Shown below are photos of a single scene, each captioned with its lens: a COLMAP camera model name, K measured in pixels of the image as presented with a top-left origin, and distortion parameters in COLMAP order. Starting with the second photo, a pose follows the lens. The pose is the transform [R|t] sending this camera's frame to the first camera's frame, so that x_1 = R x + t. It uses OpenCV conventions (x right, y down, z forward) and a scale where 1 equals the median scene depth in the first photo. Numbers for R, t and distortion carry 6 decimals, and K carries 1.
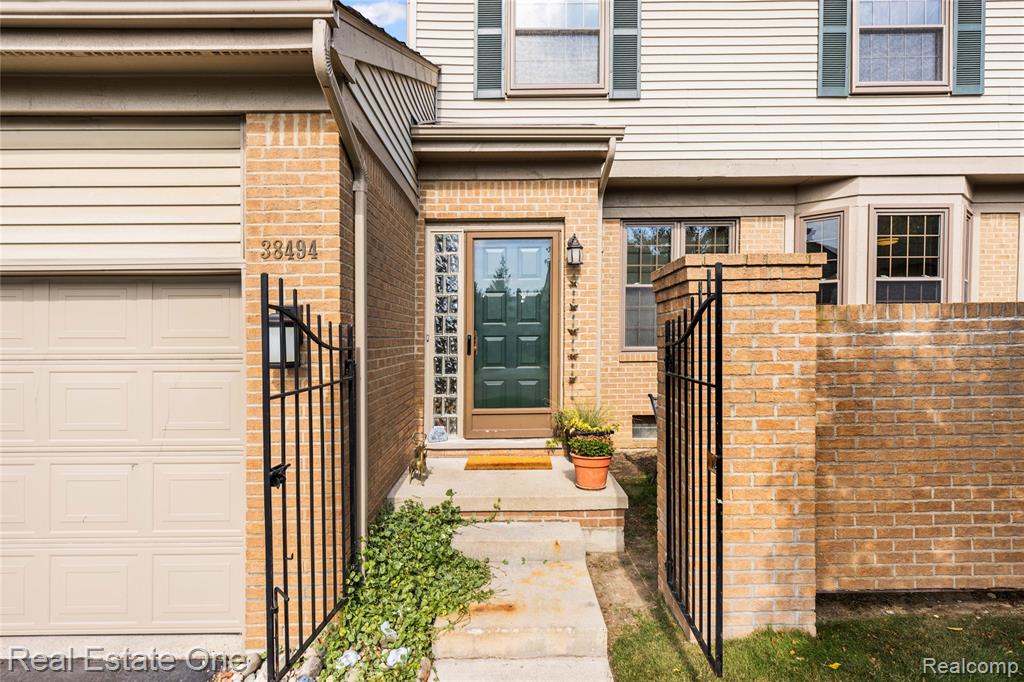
lens RADIAL K [[537.4, 0, 514.6], [0, 537.4, 339.6], [0, 0, 1]] dist [-0.000945, 0.001483]
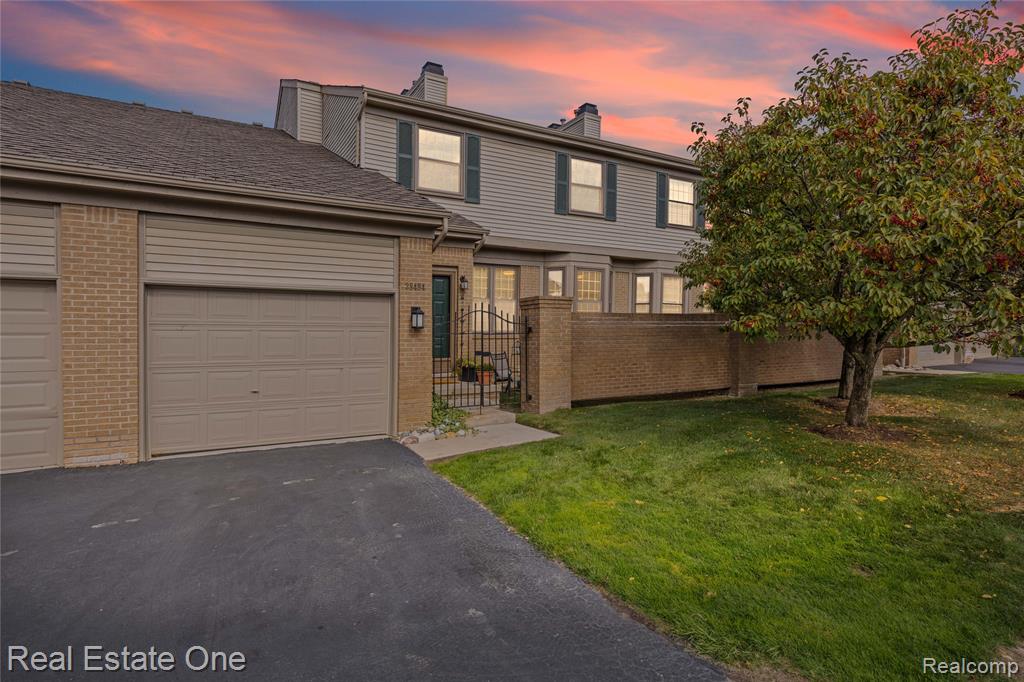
lens RADIAL K [[537.4, 0, 510.4], [0, 537.4, 341.4], [0, 0, 1]] dist [-0.000945, 0.001483]
pose [[0.874746, 0.005546, 0.484551, -0.731170], [-0.007830, 0.999966, 0.002690, 0.057071], [-0.484519, -0.006147, 0.874759, -0.916871]]
